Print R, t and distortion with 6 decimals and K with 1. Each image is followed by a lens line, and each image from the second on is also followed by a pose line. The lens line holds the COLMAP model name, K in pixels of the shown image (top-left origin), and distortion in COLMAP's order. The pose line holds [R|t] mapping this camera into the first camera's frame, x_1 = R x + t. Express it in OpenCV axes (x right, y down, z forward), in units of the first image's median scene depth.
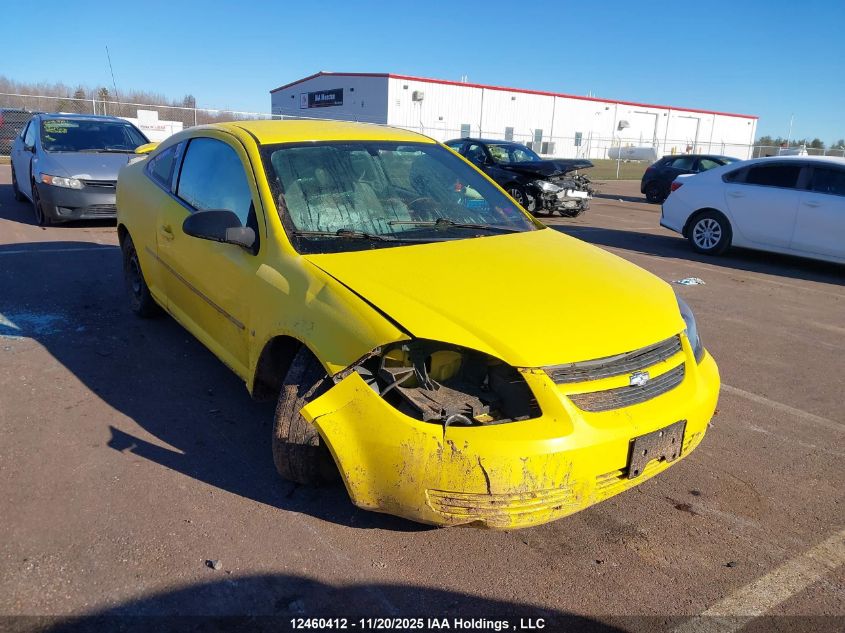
lens RADIAL K [[663.0, 0, 418.2], [0, 663.0, 290.6], [0, 0, 1]] dist [0.015630, -0.015142]
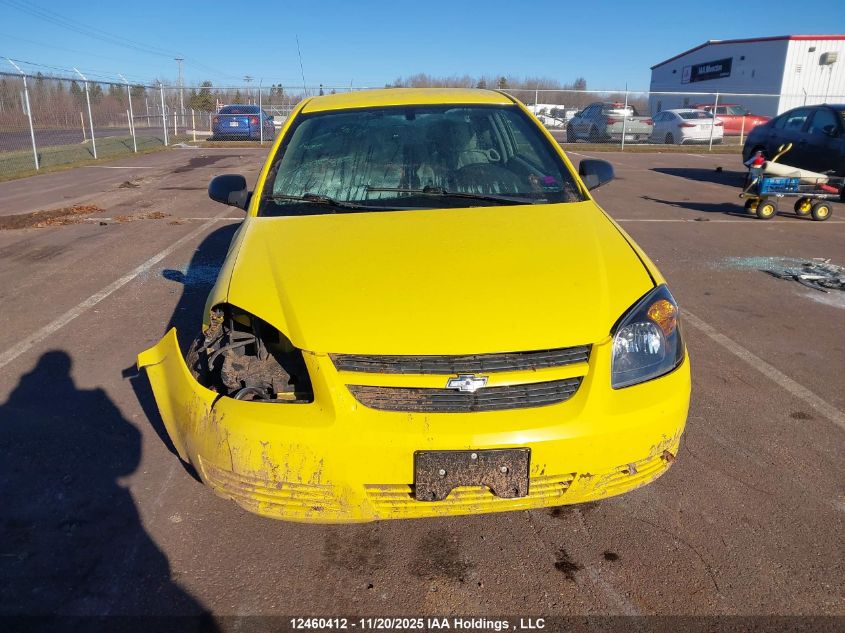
lens RADIAL K [[663.0, 0, 418.2], [0, 663.0, 290.6], [0, 0, 1]] dist [0.015630, -0.015142]
pose [[0.855491, 0.089963, -0.509942, 0.504609], [-0.076141, 0.995943, 0.047967, -0.008380], [0.512188, -0.002208, 0.858870, 0.212472]]
